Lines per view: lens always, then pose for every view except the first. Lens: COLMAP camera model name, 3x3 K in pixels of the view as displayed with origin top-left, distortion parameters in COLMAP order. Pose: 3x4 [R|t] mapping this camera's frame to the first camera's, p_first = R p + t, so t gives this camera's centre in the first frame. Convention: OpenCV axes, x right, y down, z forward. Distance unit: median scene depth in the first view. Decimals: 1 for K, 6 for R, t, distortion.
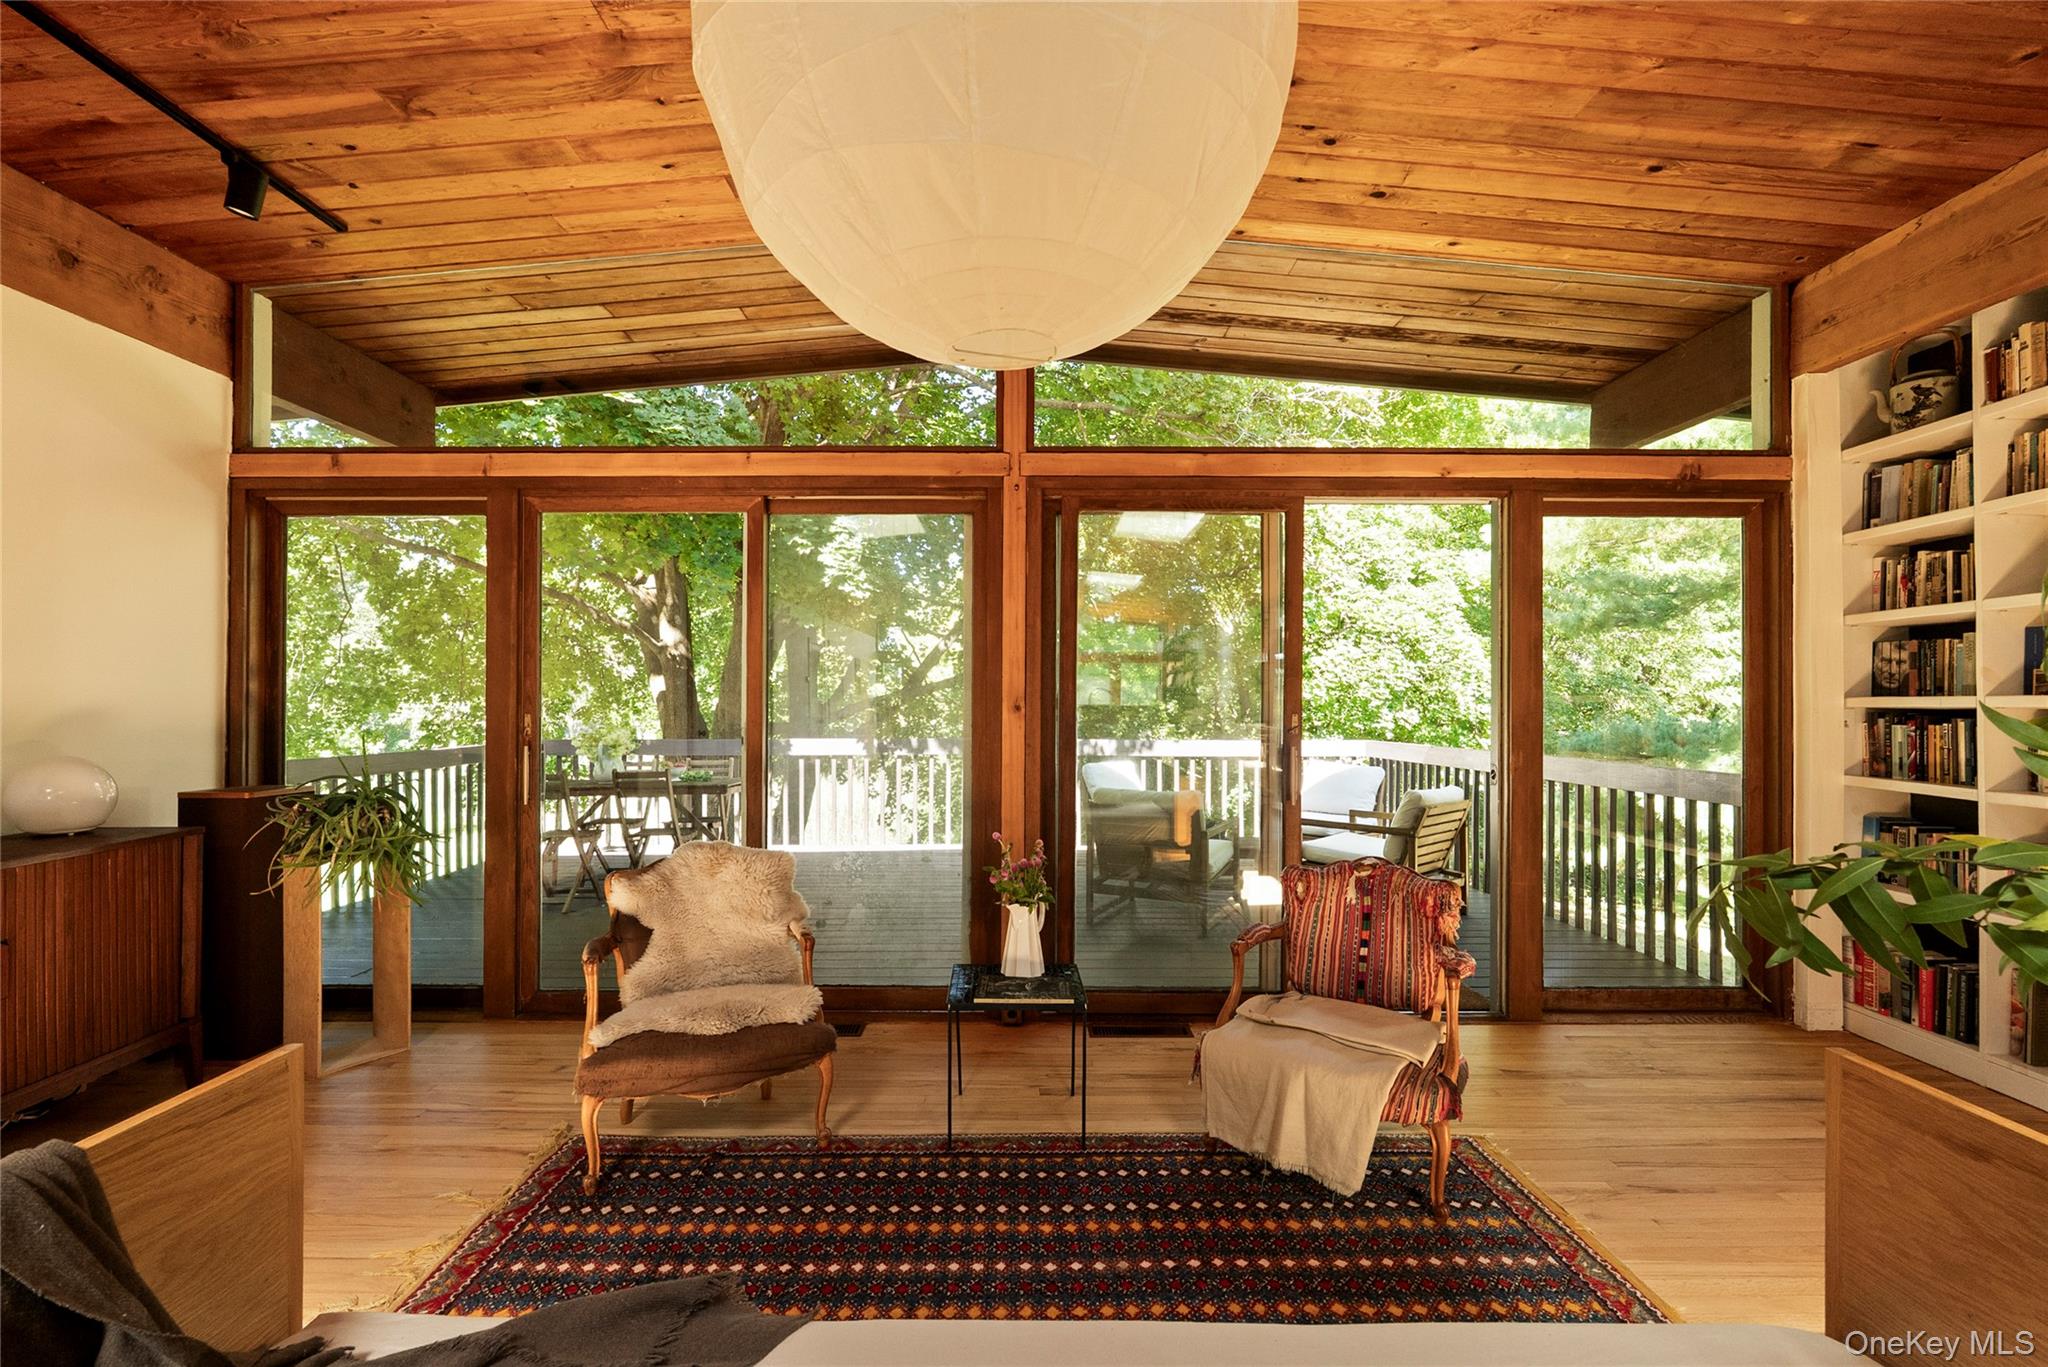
lens RADIAL K [[950.8, 0, 1024.0], [0, 950.8, 683.5], [0, 0, 1]] dist [0.001592, -0.000016]
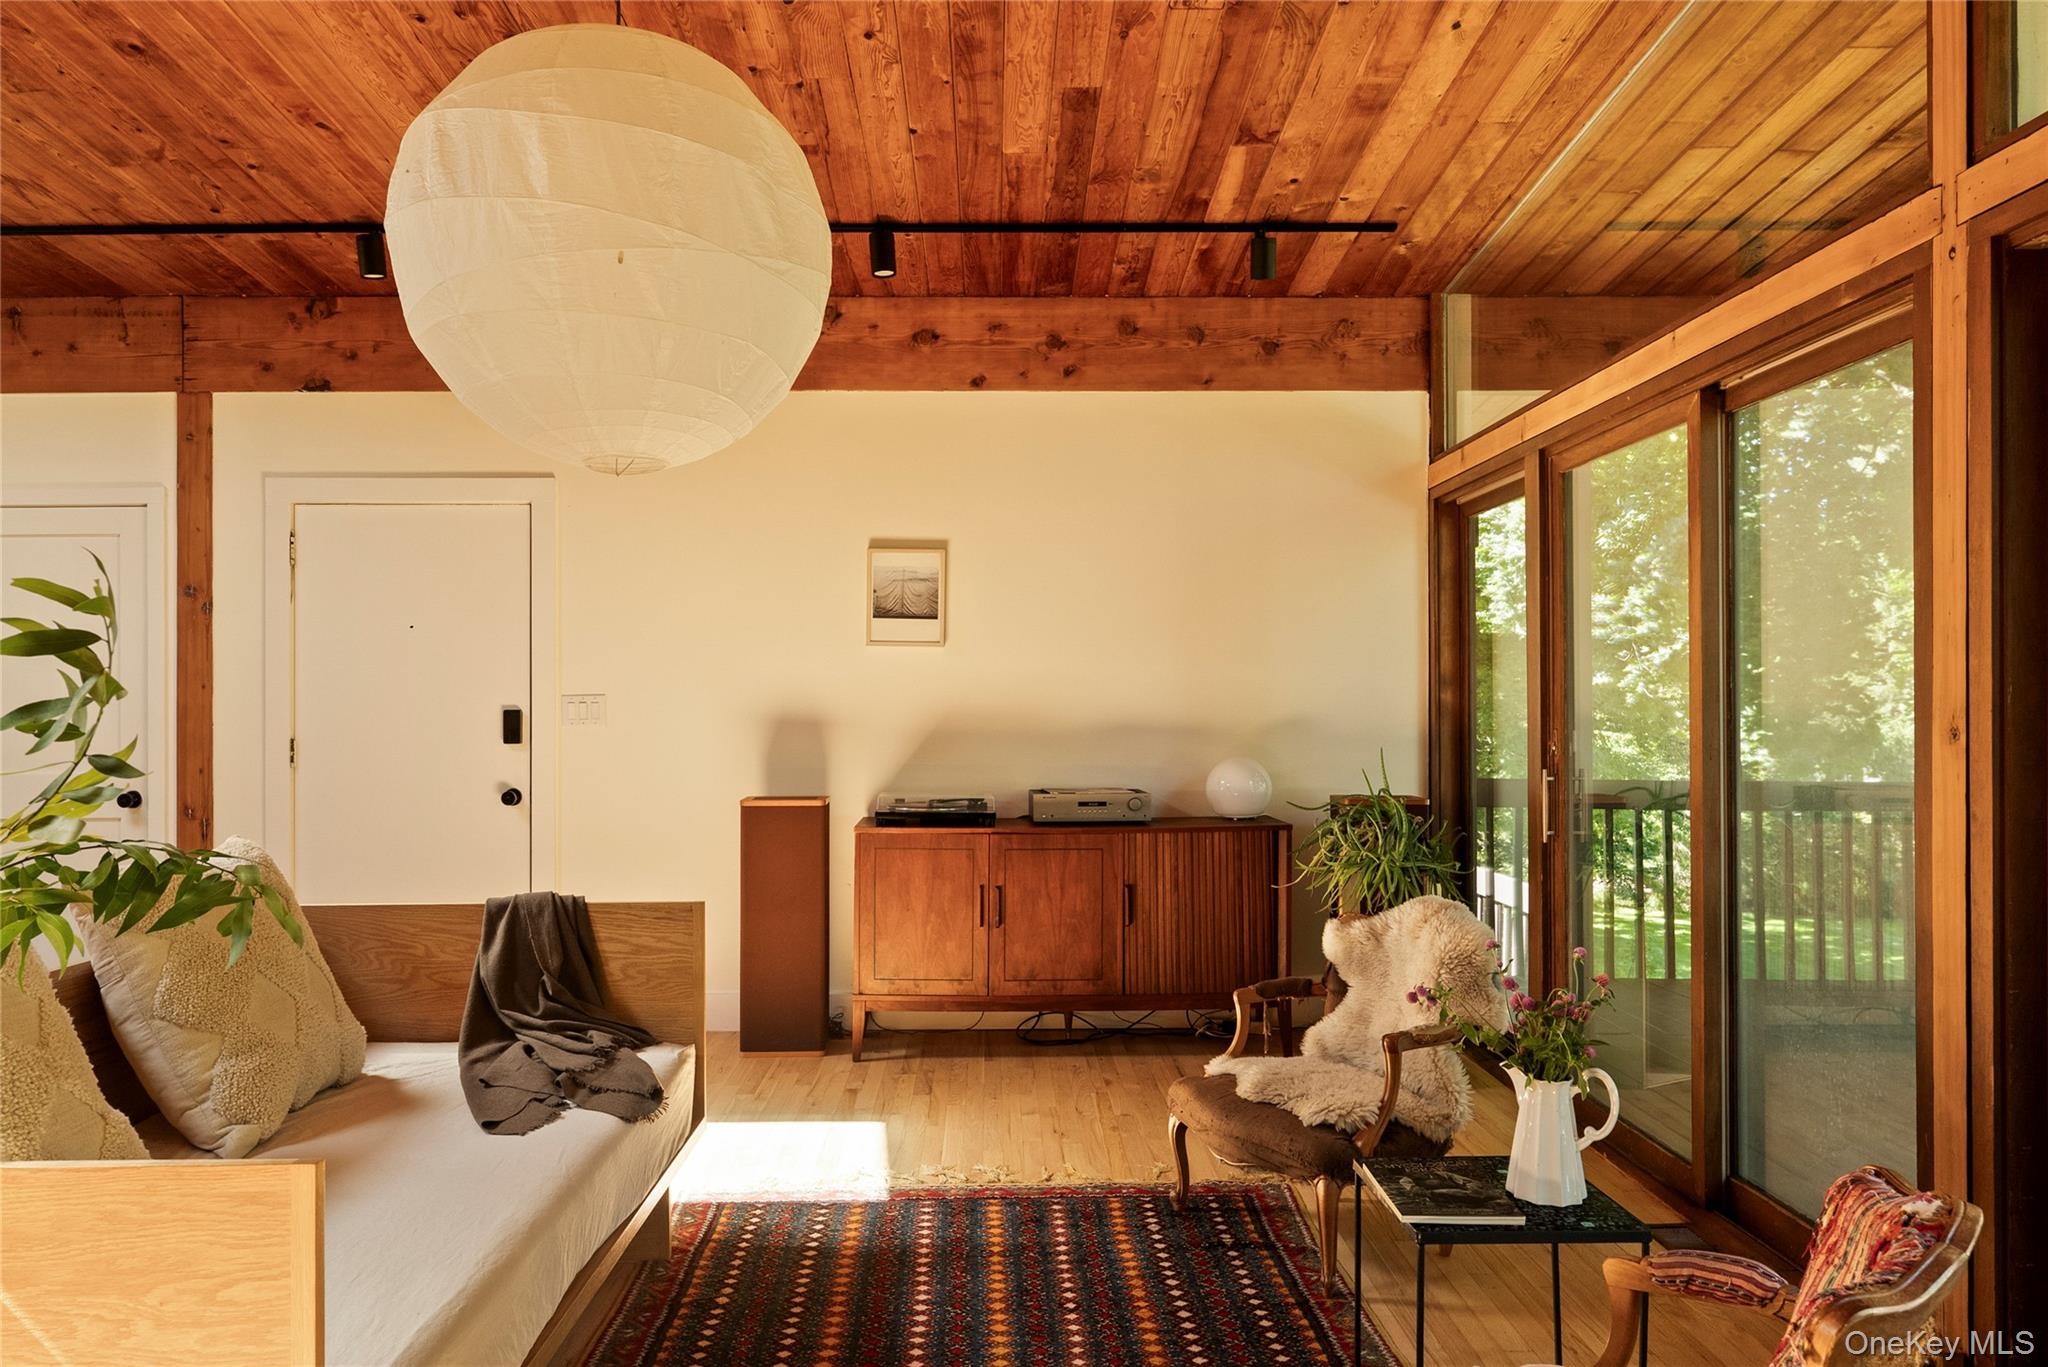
lens RADIAL K [[1544.3, 0, 1024.0], [0, 1544.3, 683.5], [0, 0, 1]] dist [0.002385, -0.001370]
pose [[-0.027510, -0.013743, -0.999527, 0.814246], [0.022999, 0.999632, -0.014378, 0.001765], [0.999357, -0.023384, -0.027184, 0.618087]]
